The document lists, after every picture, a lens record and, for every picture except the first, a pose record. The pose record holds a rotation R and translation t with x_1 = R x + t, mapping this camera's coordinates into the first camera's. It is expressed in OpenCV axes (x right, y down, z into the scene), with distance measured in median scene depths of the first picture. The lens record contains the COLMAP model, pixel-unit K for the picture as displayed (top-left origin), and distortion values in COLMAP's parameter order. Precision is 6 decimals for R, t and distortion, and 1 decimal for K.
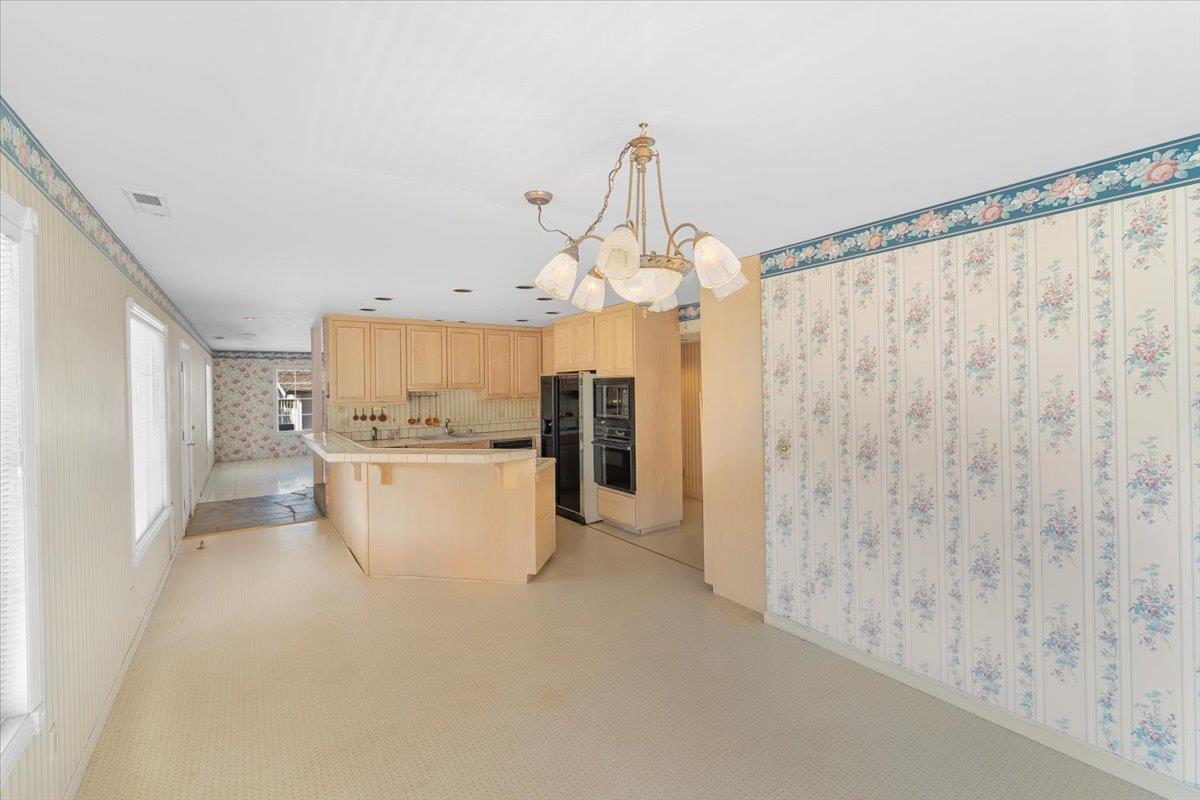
lens RADIAL K [[496.0, 0, 620.3], [0, 496.0, 388.1], [0, 0, 1]] dist [-0.001551, -0.001193]
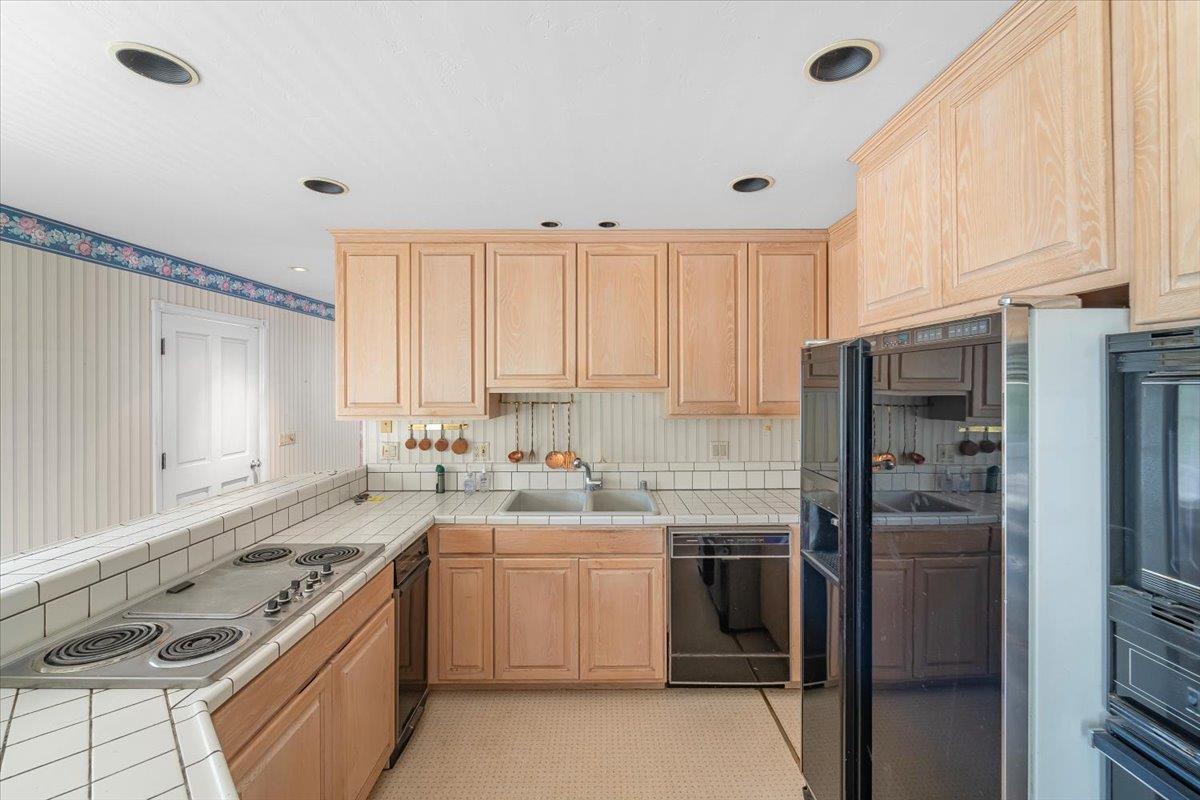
lens RADIAL K [[496.0, 0, 601.5], [0, 496.0, 387.5], [0, 0, 1]] dist [-0.001551, -0.001193]
pose [[0.807737, 0.011626, -0.589428, -0.093451], [-0.009809, 0.999932, 0.006280, -0.002299], [0.589461, 0.000709, 0.807796, 0.775205]]
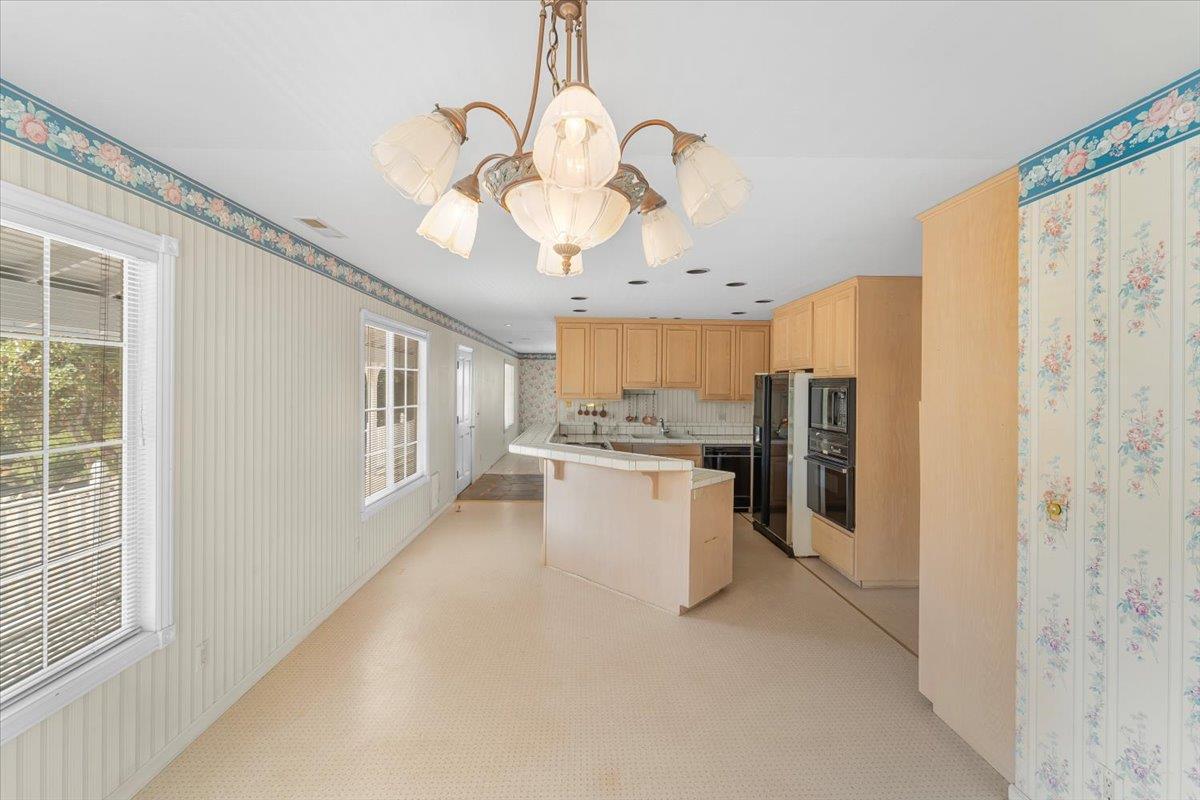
lens RADIAL K [[496.0, 0, 605.7], [0, 496.0, 388.6], [0, 0, 1]] dist [-0.001551, -0.001193]
pose [[0.830952, 0.024112, -0.555821, 0.119624], [-0.023922, 0.999685, 0.007604, -0.001781], [0.555830, 0.006978, 0.831267, 0.147485]]
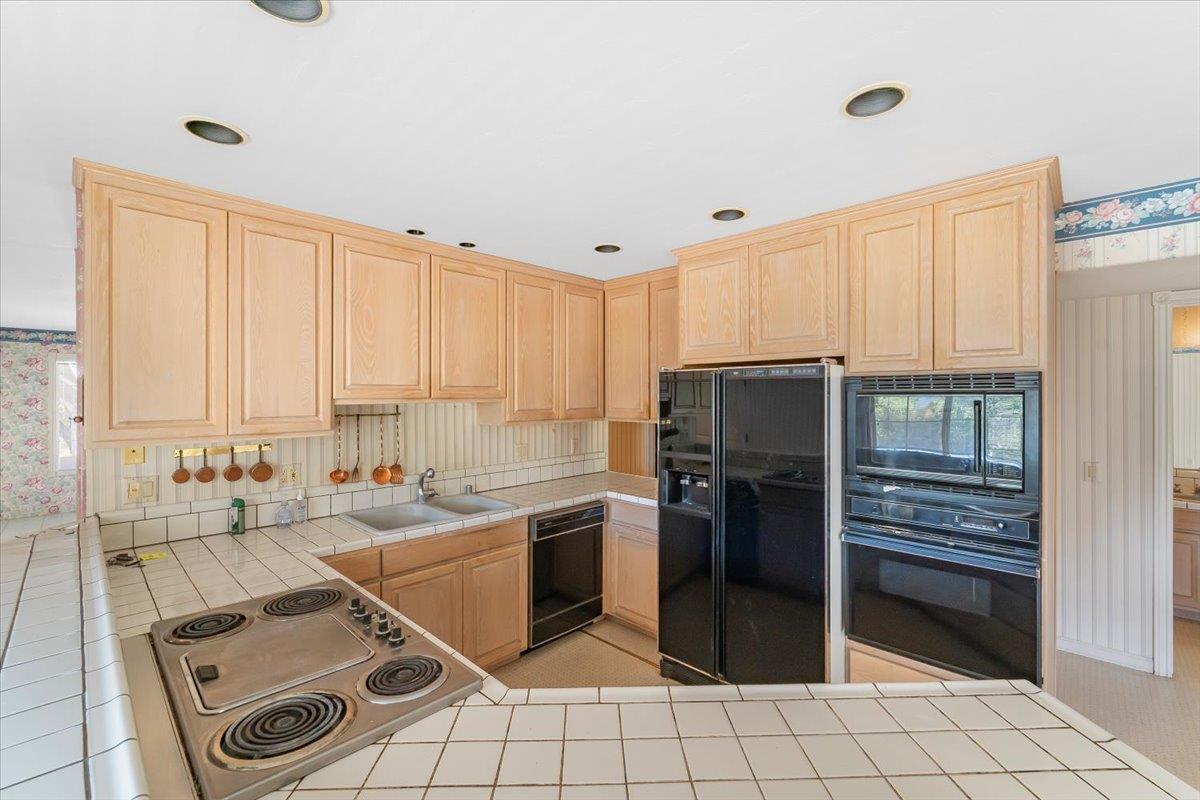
lens RADIAL K [[496.0, 0, 616.7], [0, 496.0, 397.2], [0, 0, 1]] dist [-0.001551, -0.001193]
pose [[0.984255, 0.008796, 0.176534, -0.308192], [-0.008459, 0.999961, -0.002660, -0.000260], [-0.176550, 0.001125, 0.984291, 0.637718]]
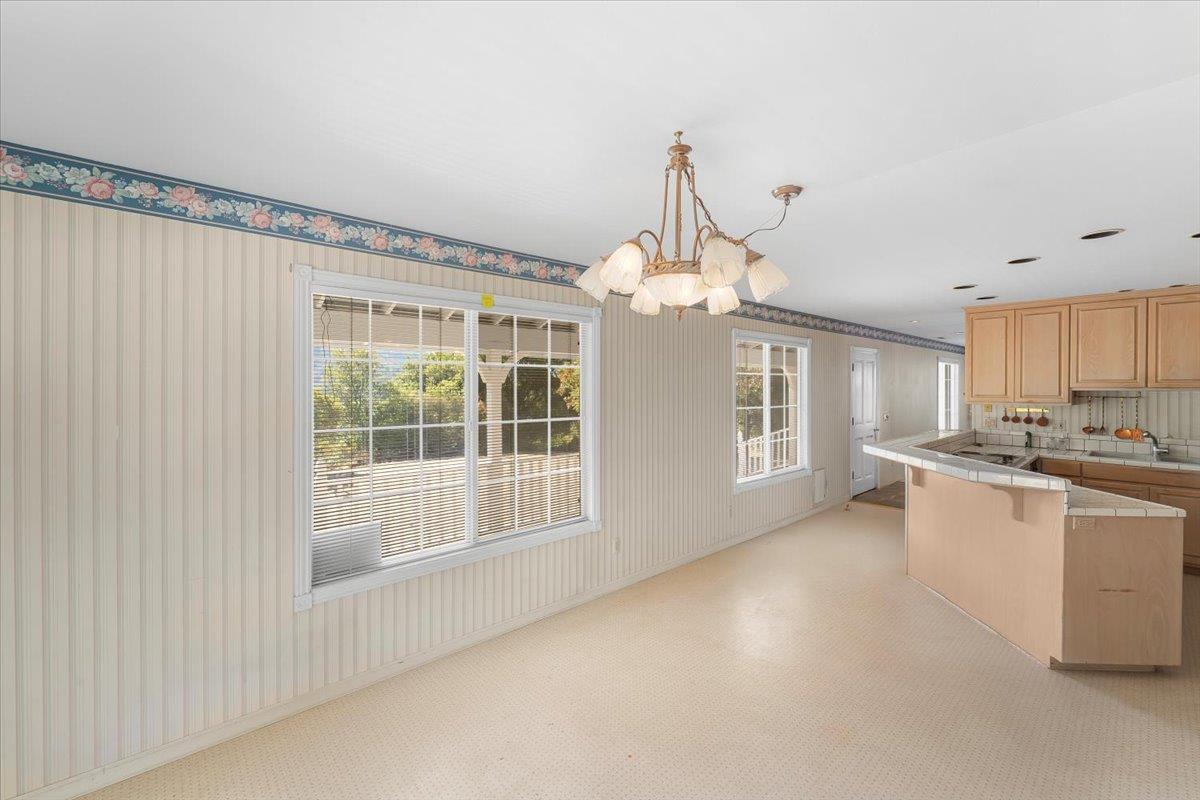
lens RADIAL K [[496.0, 0, 594.1], [0, 496.0, 391.6], [0, 0, 1]] dist [-0.001551, -0.001193]
pose [[0.076925, 0.022092, -0.996792, 0.316271], [-0.005520, 0.999749, 0.021732, -0.004669], [0.997022, 0.003831, 0.077027, 0.217567]]
